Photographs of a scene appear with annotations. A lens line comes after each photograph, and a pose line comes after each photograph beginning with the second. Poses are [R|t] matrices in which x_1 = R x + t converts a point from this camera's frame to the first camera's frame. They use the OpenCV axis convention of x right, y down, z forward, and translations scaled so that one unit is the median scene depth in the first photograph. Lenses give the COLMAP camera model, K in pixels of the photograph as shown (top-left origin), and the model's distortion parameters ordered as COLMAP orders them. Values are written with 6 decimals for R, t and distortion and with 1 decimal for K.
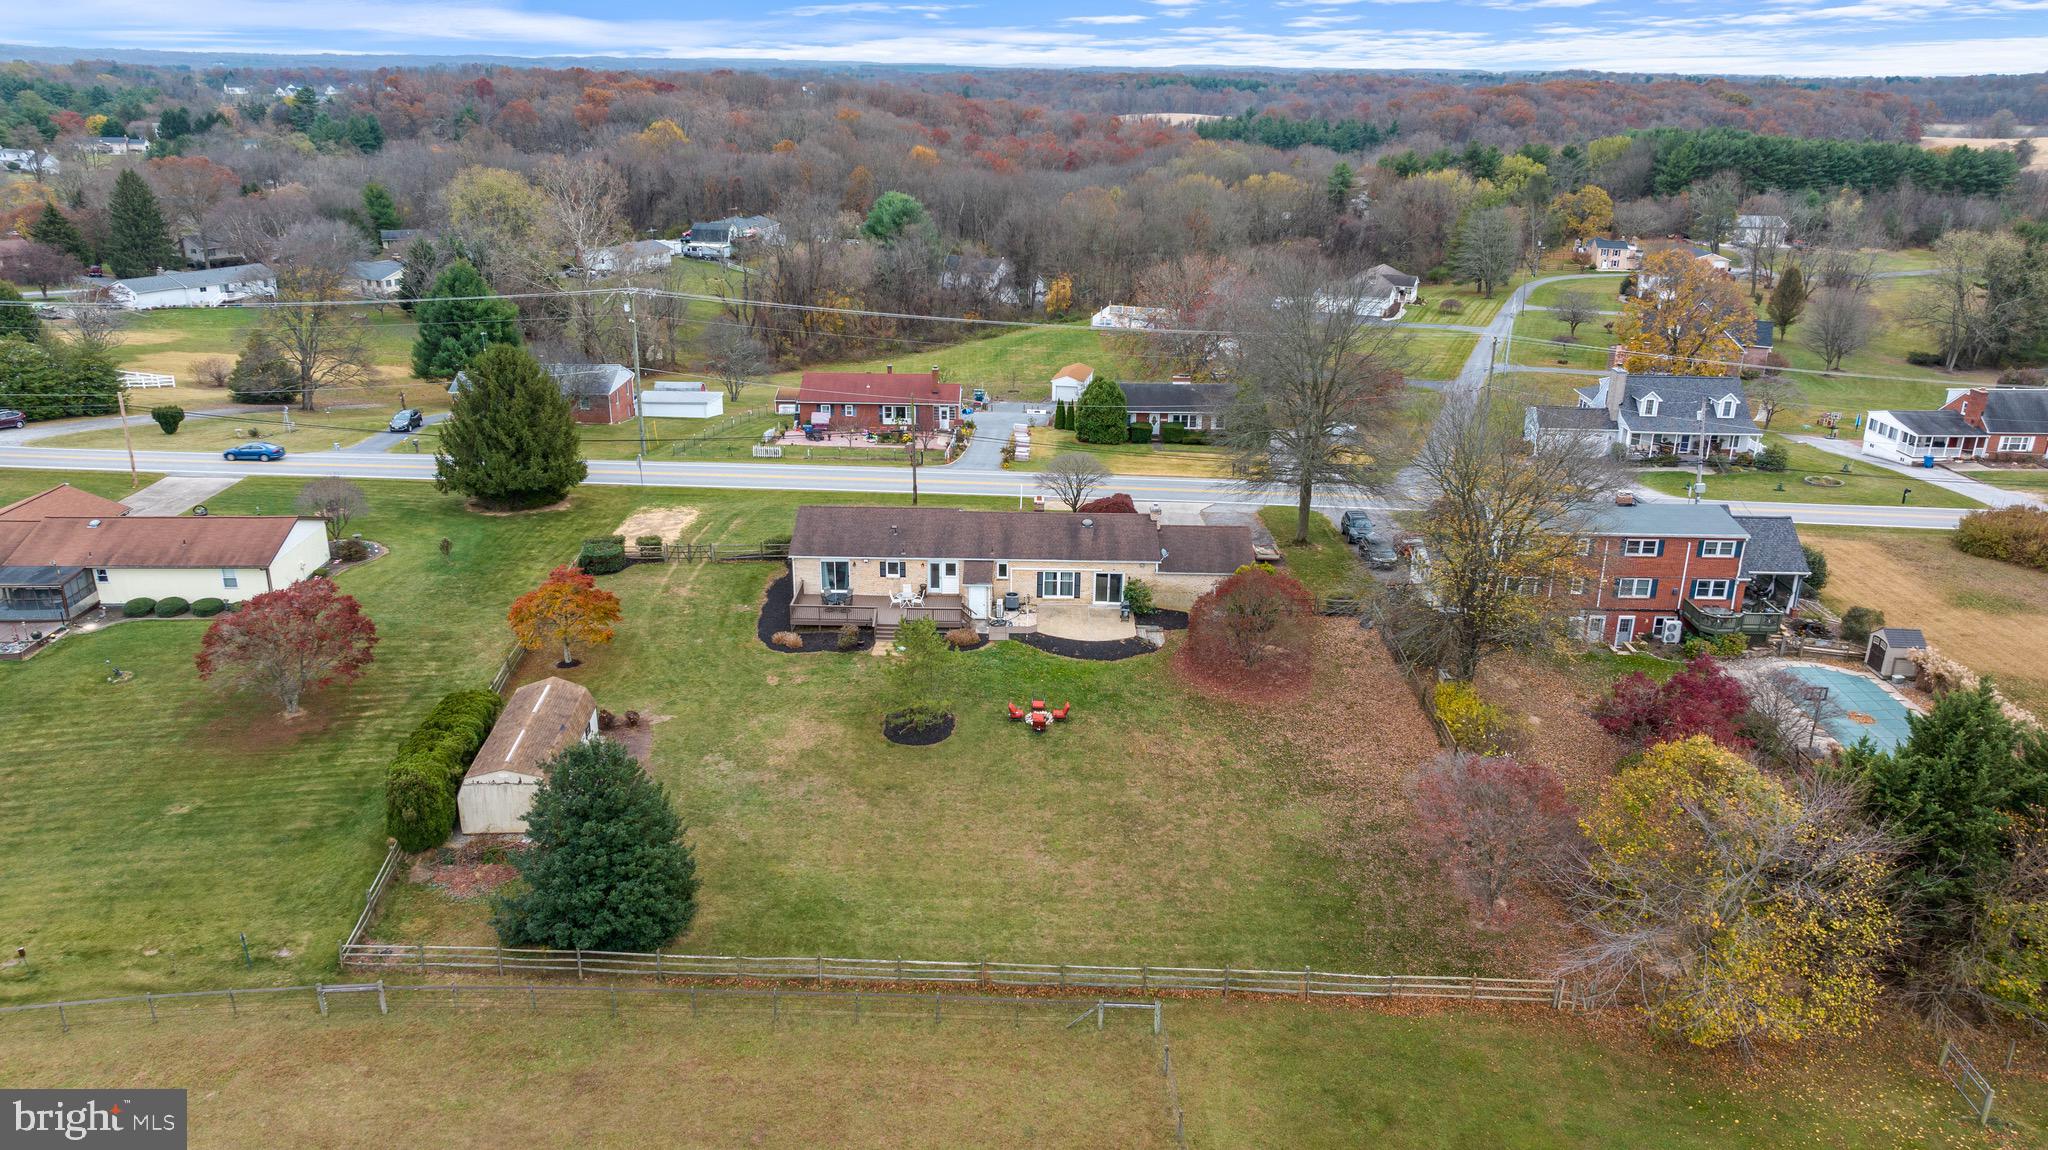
lens RADIAL K [[1447.7, 0, 1014.2], [0, 1447.7, 573.3], [0, 0, 1]] dist [-0.024783, 0.017557]
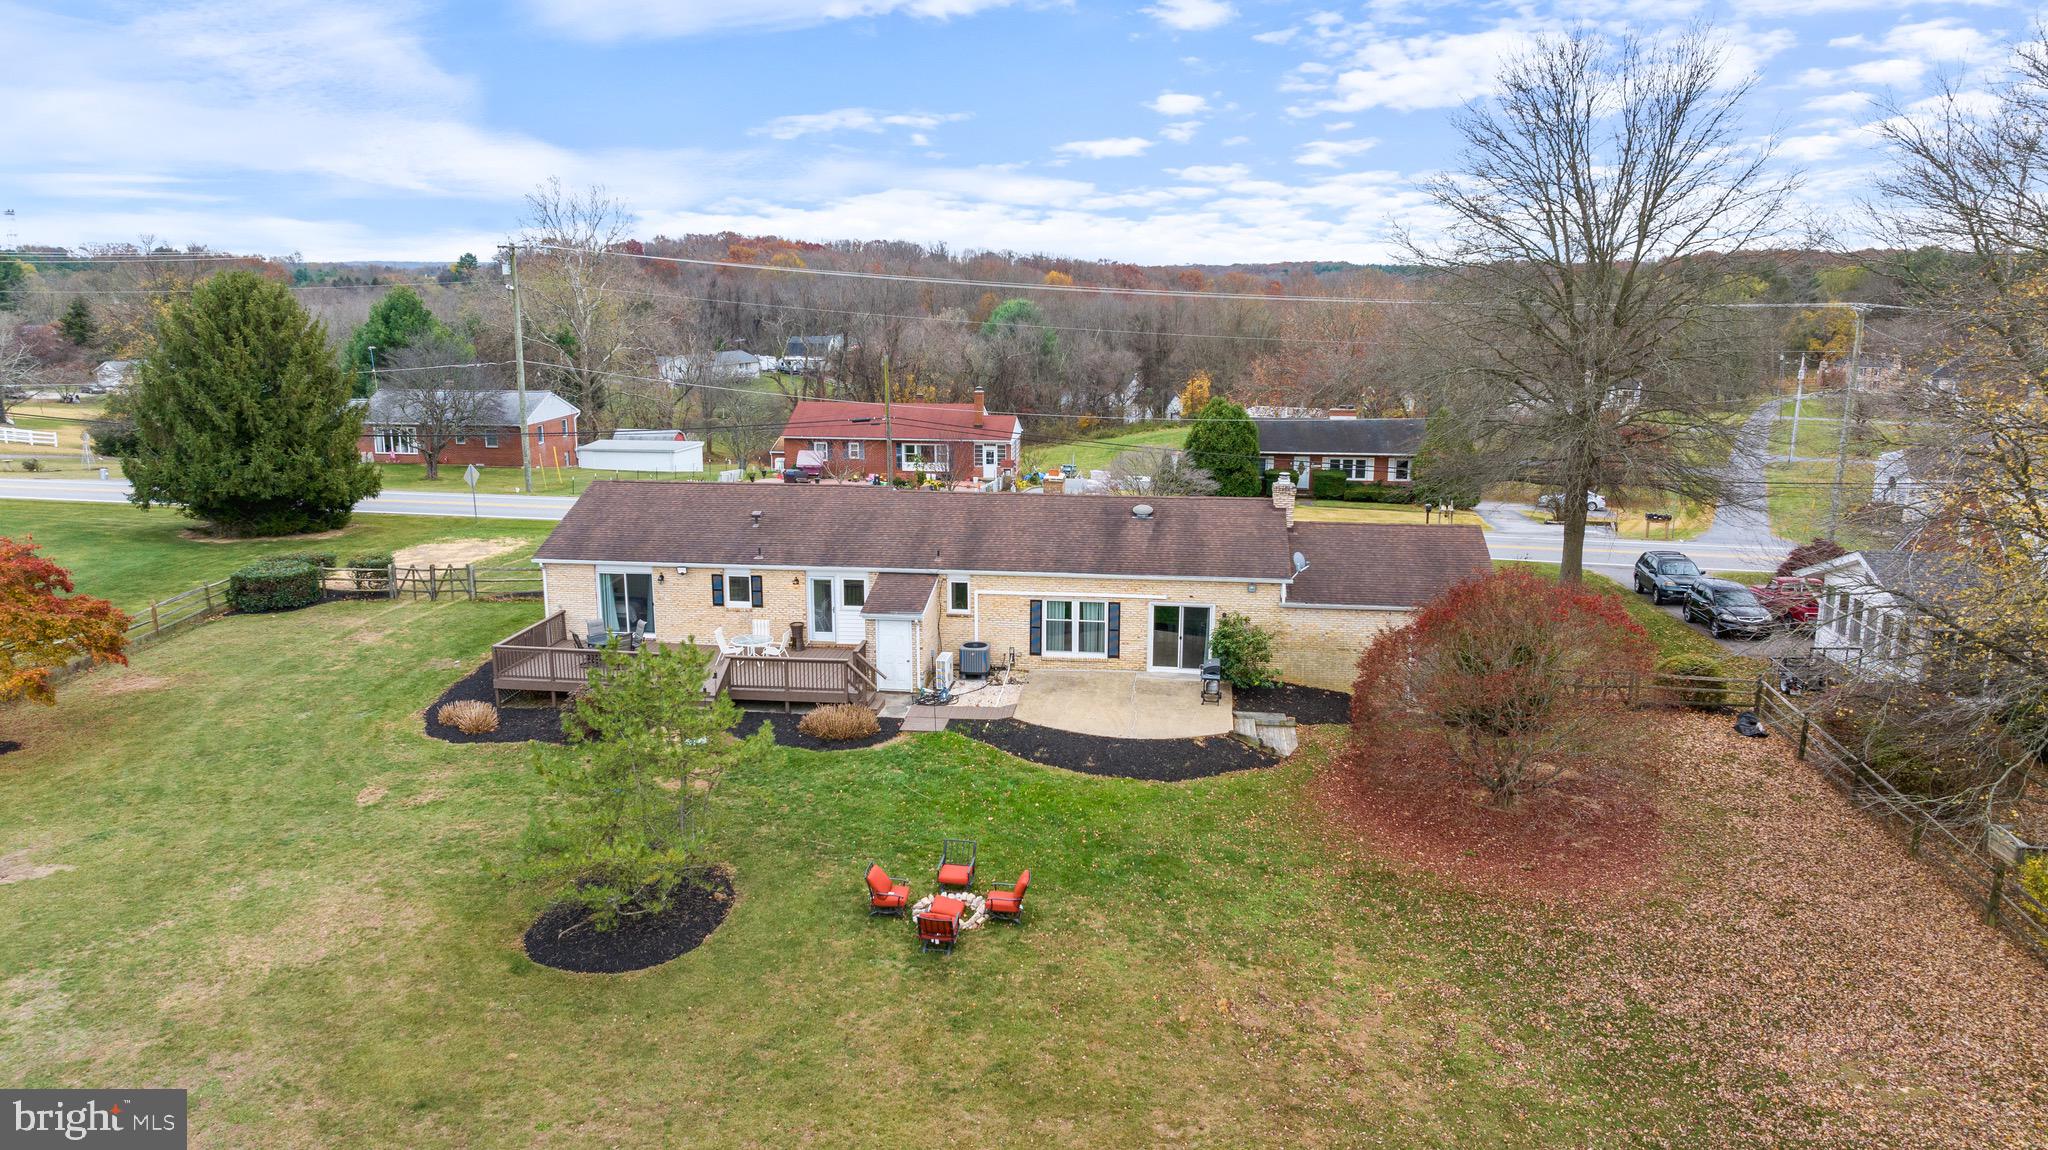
lens RADIAL K [[1447.7, 0, 1017.8], [0, 1447.7, 575.2], [0, 0, 1]] dist [-0.024783, 0.017557]
pose [[0.993864, 0.014539, -0.109646, 0.064068], [-0.028612, 0.991374, -0.127900, 0.052068], [0.106841, 0.130252, 0.985708, 0.527388]]
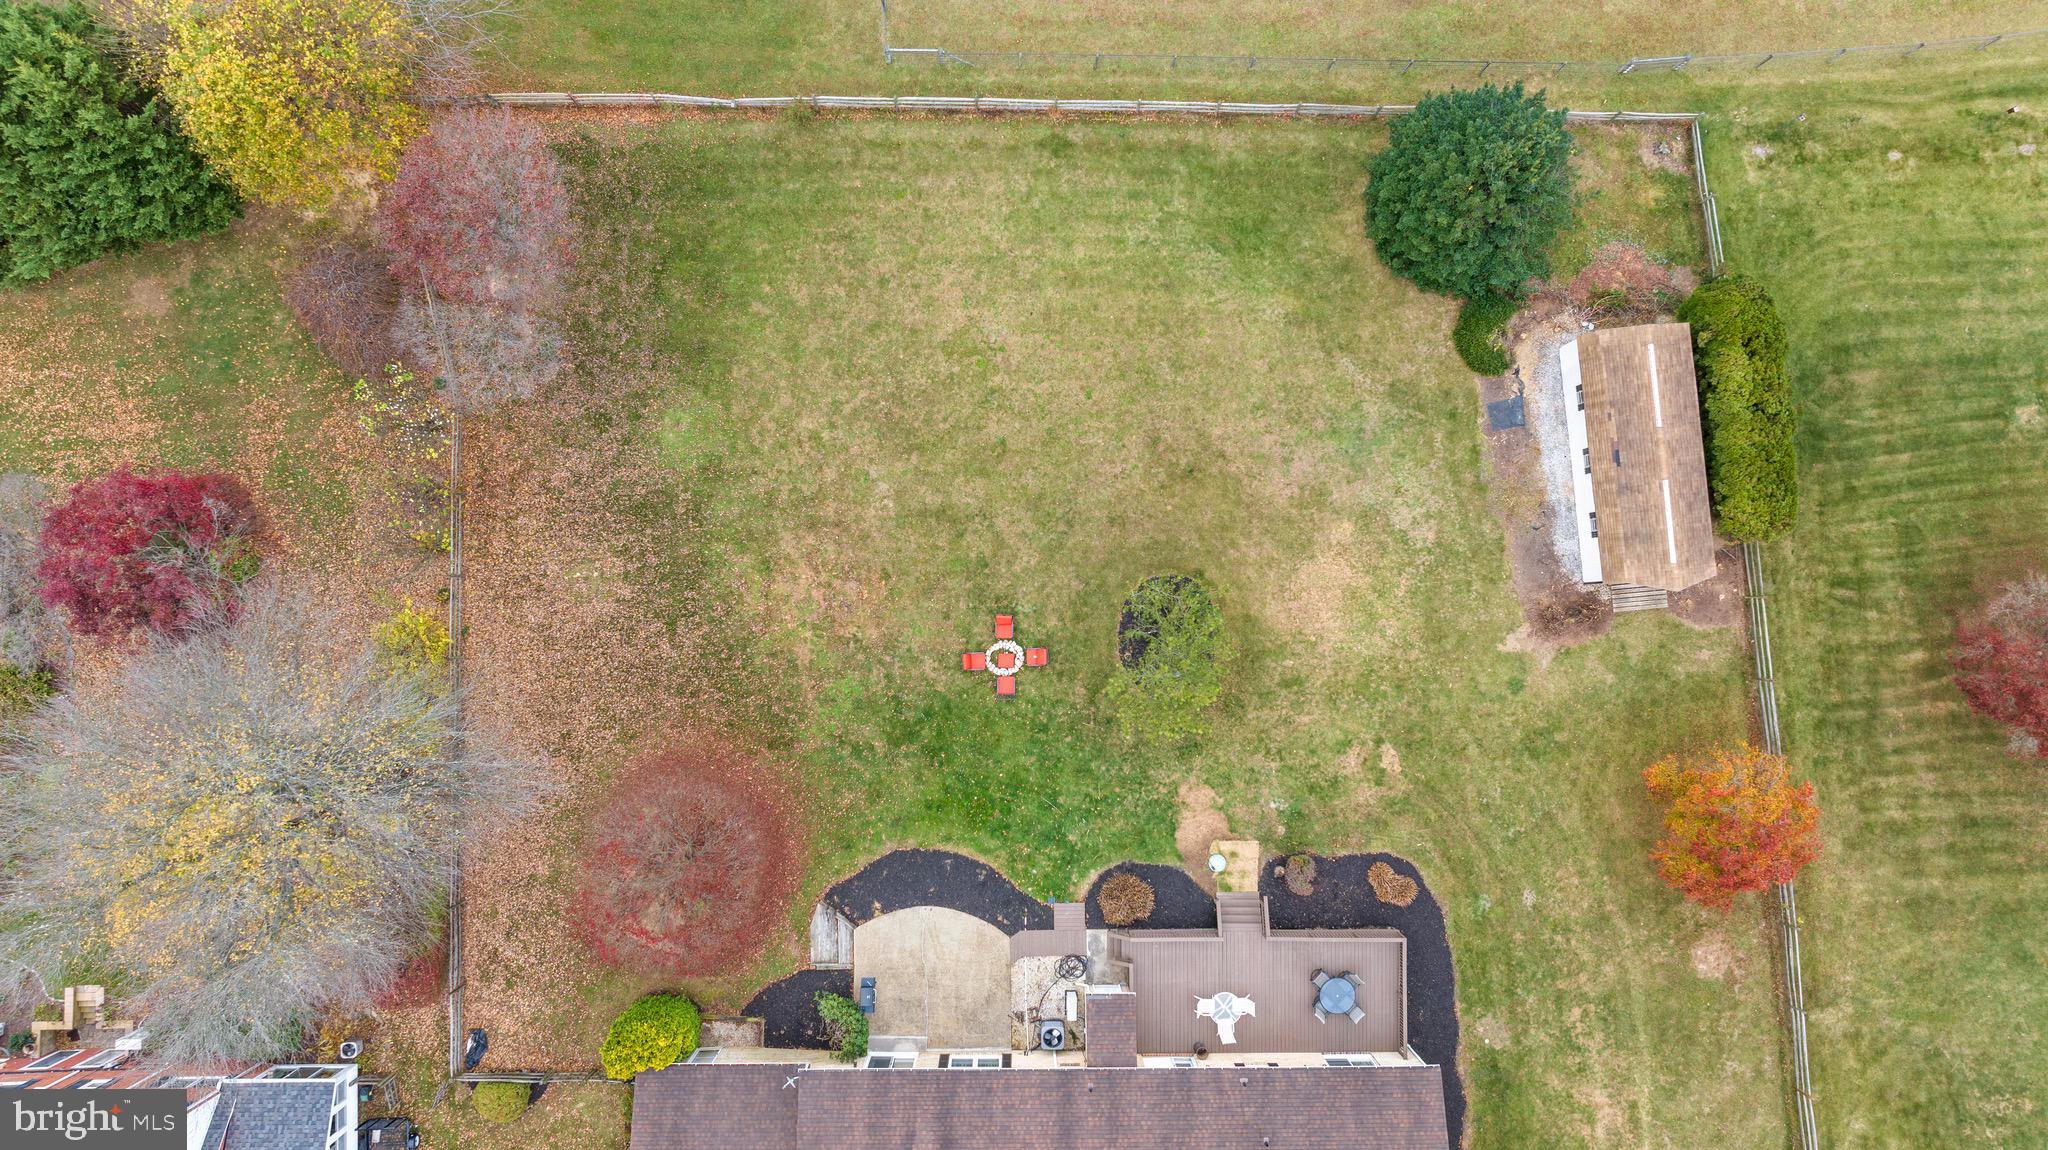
lens RADIAL K [[1447.7, 0, 1027.9], [0, 1447.7, 574.0], [0, 0, 1]] dist [-0.024783, 0.017557]
pose [[-0.999457, 0.022514, -0.024046, 0.018913], [-0.029872, -0.311829, 0.949668, -0.493410], [0.013882, 0.949871, 0.312333, 0.625871]]
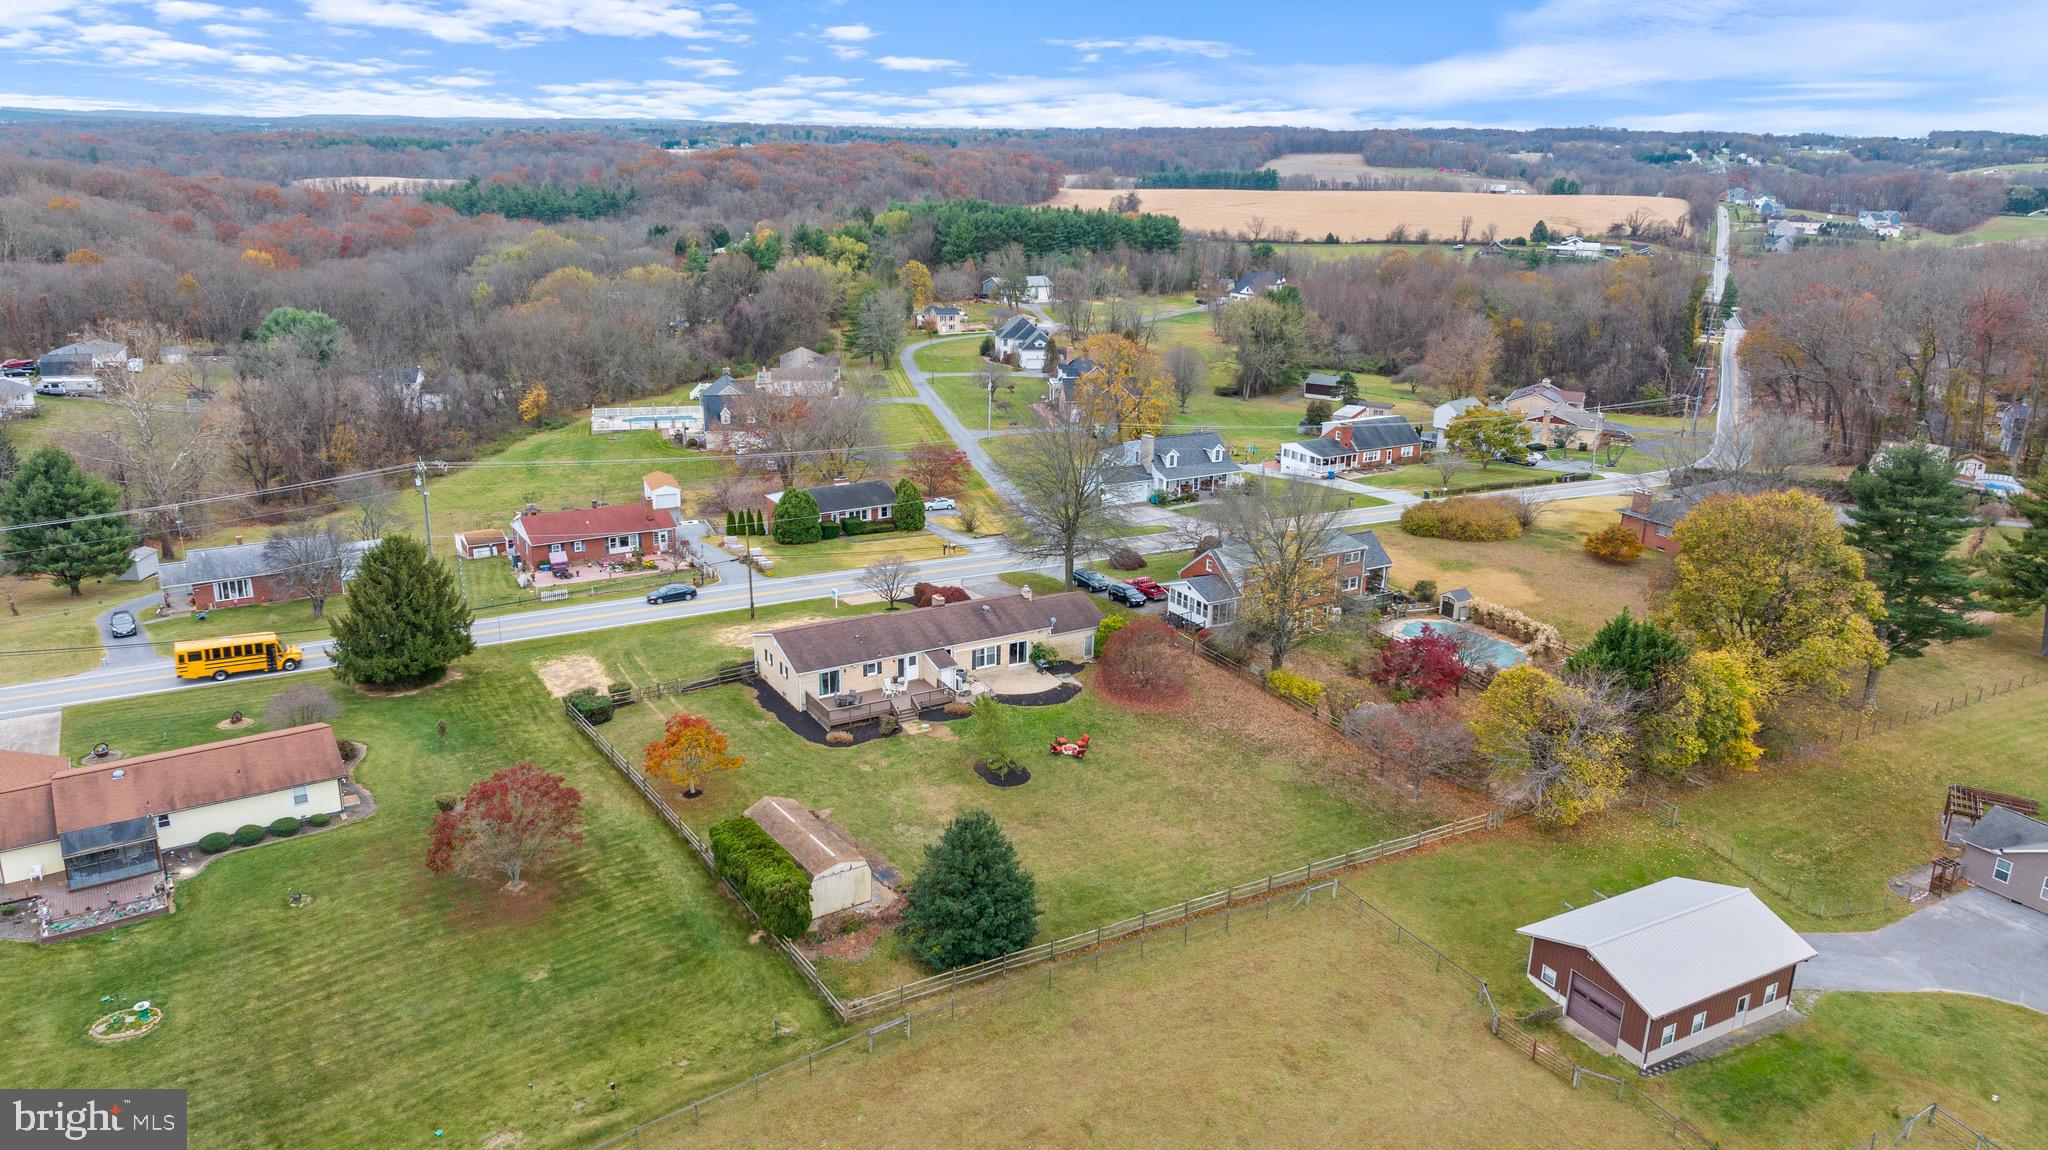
lens RADIAL K [[1447.7, 0, 1021.8], [0, 1447.7, 578.2], [0, 0, 1]] dist [-0.024783, 0.017557]
pose [[0.851353, -0.154285, 0.501393, -0.599709], [0.167673, 0.985667, 0.018598, -0.083494], [-0.497076, 0.068237, 0.865020, -0.175217]]
